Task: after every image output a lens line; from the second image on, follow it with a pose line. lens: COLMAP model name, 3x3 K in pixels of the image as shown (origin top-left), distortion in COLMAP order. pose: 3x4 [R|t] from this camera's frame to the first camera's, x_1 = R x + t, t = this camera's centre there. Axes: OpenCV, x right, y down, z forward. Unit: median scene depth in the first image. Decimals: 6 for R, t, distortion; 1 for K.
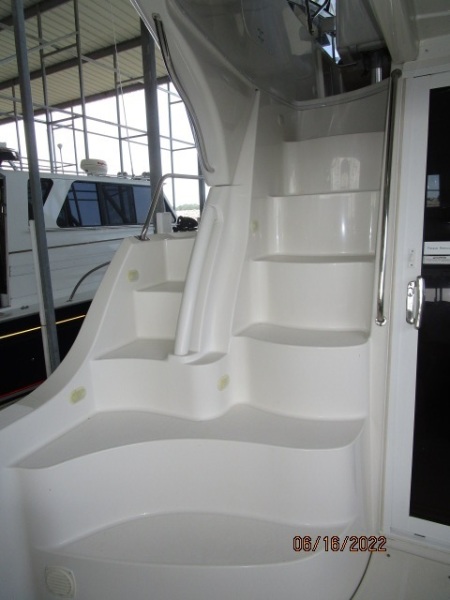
lens RADIAL K [[405.2, 0, 225.0], [0, 405.2, 300.0], [0, 0, 1]] dist [-0.045906, -0.003054]
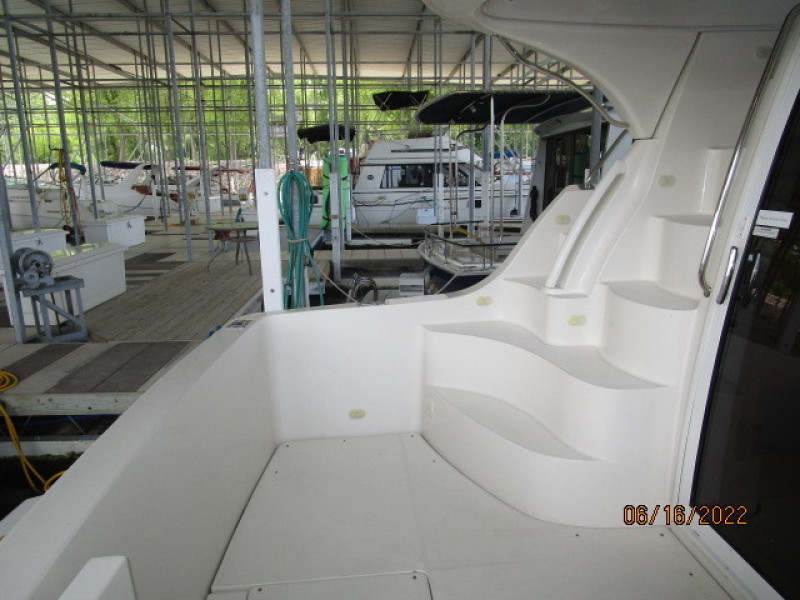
lens RADIAL K [[604.5, 0, 400.0], [0, 604.5, 300.0], [0, 0, 1]] dist [-0.005861, -0.000952]
pose [[0.552867, 0.221815, -0.803204, 1.017668], [-0.187251, 0.972337, 0.139634, 0.008789], [0.811958, 0.073202, 0.579108, -0.346592]]
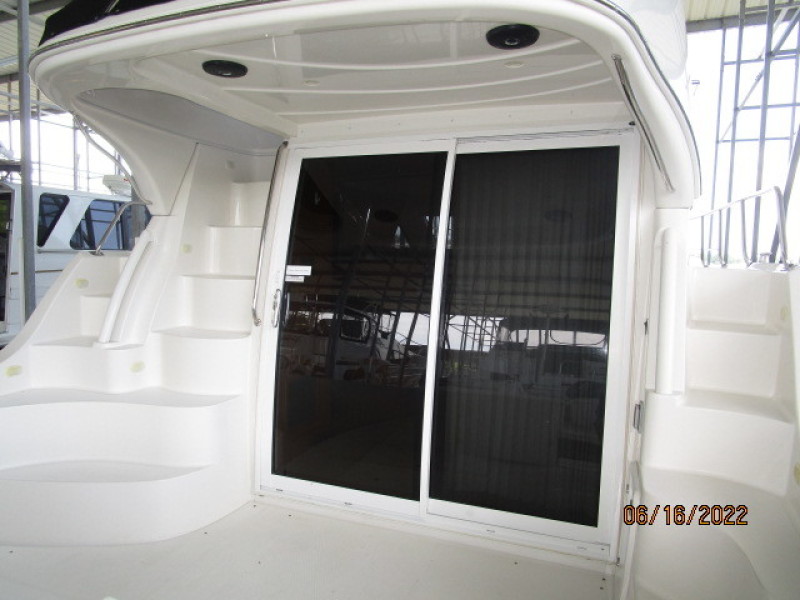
lens RADIAL K [[604.5, 0, 400.0], [0, 604.5, 300.0], [0, 0, 1]] dist [-0.005861, -0.000952]
pose [[0.993163, 0.061685, 0.099107, 0.597069], [-0.048371, 0.990131, -0.131533, 0.200220], [-0.106243, 0.125840, 0.986345, -0.954775]]
